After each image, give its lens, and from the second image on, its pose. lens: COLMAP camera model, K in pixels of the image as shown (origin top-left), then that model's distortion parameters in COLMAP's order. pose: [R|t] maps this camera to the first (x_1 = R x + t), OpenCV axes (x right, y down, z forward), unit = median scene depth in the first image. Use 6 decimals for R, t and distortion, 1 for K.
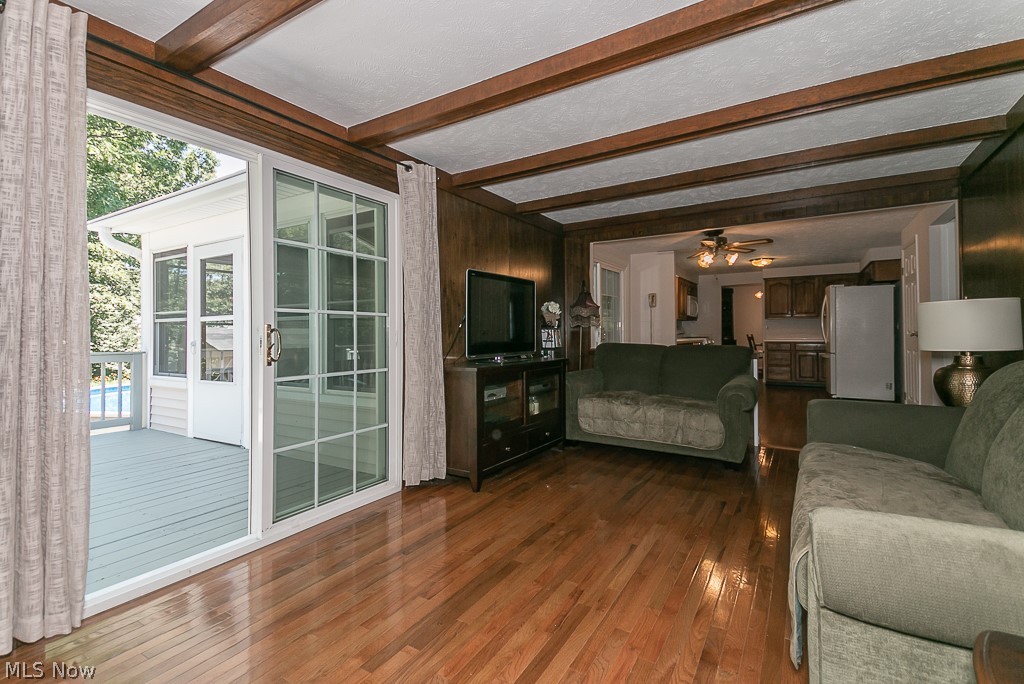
lens RADIAL K [[473.6, 0, 507.5], [0, 473.6, 345.4], [0, 0, 1]] dist [0.011074, -0.005145]
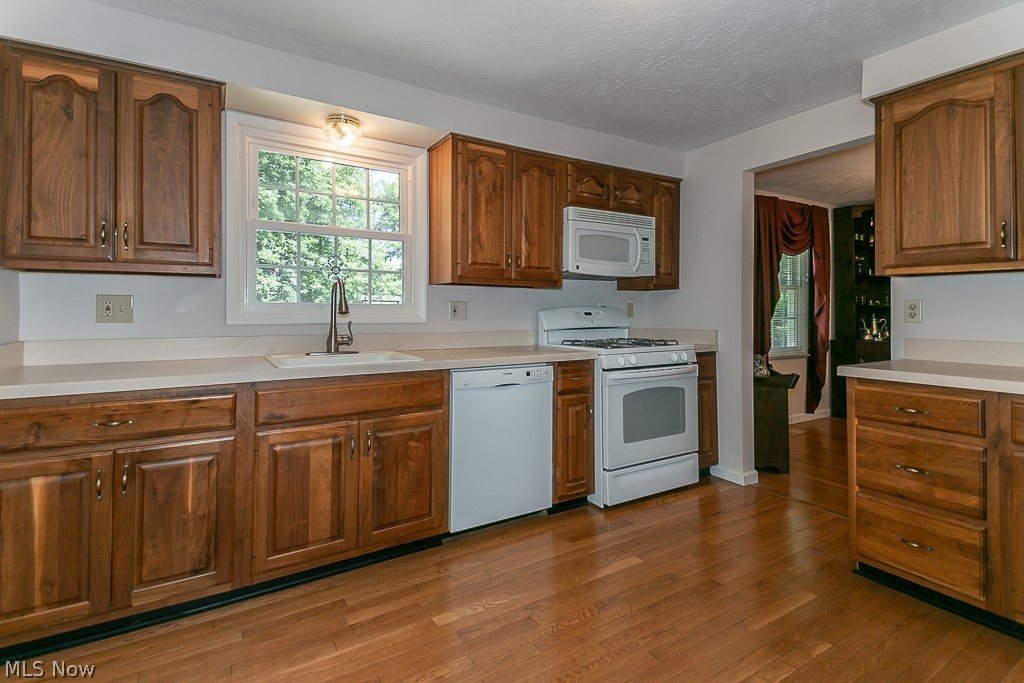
lens RADIAL K [[473.6, 0, 508.6], [0, 473.6, 305.5], [0, 0, 1]] dist [0.011074, -0.005145]
pose [[0.886363, 0.013914, -0.462781, 0.502882], [-0.026271, 0.999449, -0.020267, -0.031430], [0.462244, 0.030122, 0.886241, 0.729445]]
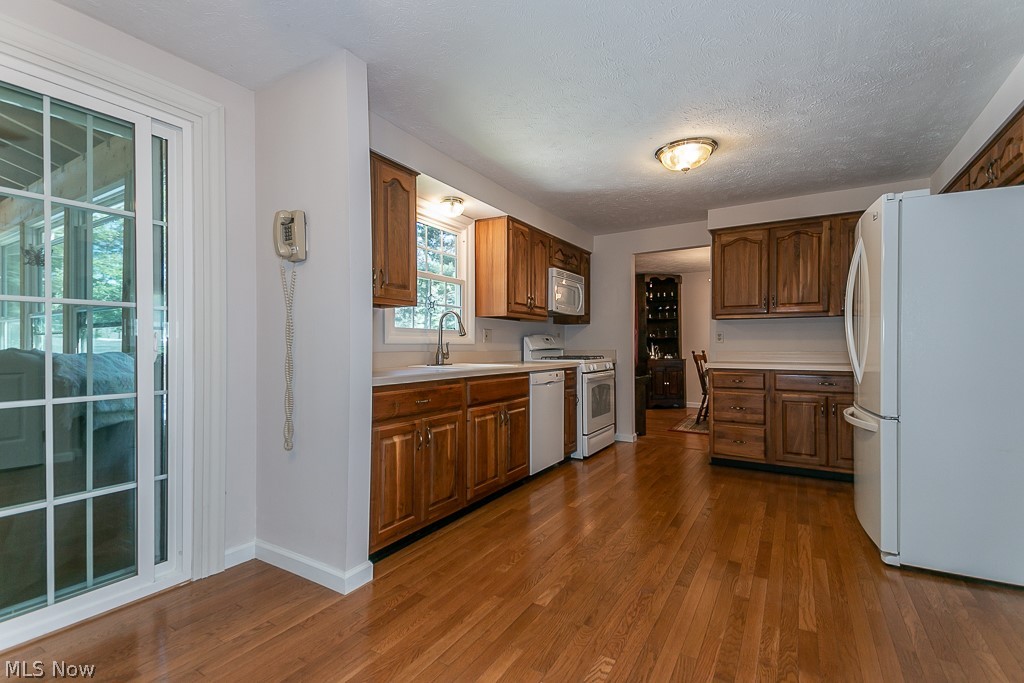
lens RADIAL K [[473.6, 0, 510.6], [0, 473.6, 344.0], [0, 0, 1]] dist [0.011074, -0.005145]
pose [[0.999743, 0.017207, 0.014729, 0.348492], [-0.016838, 0.999549, -0.024853, -0.015925], [-0.015150, 0.024598, 0.999583, 0.556935]]
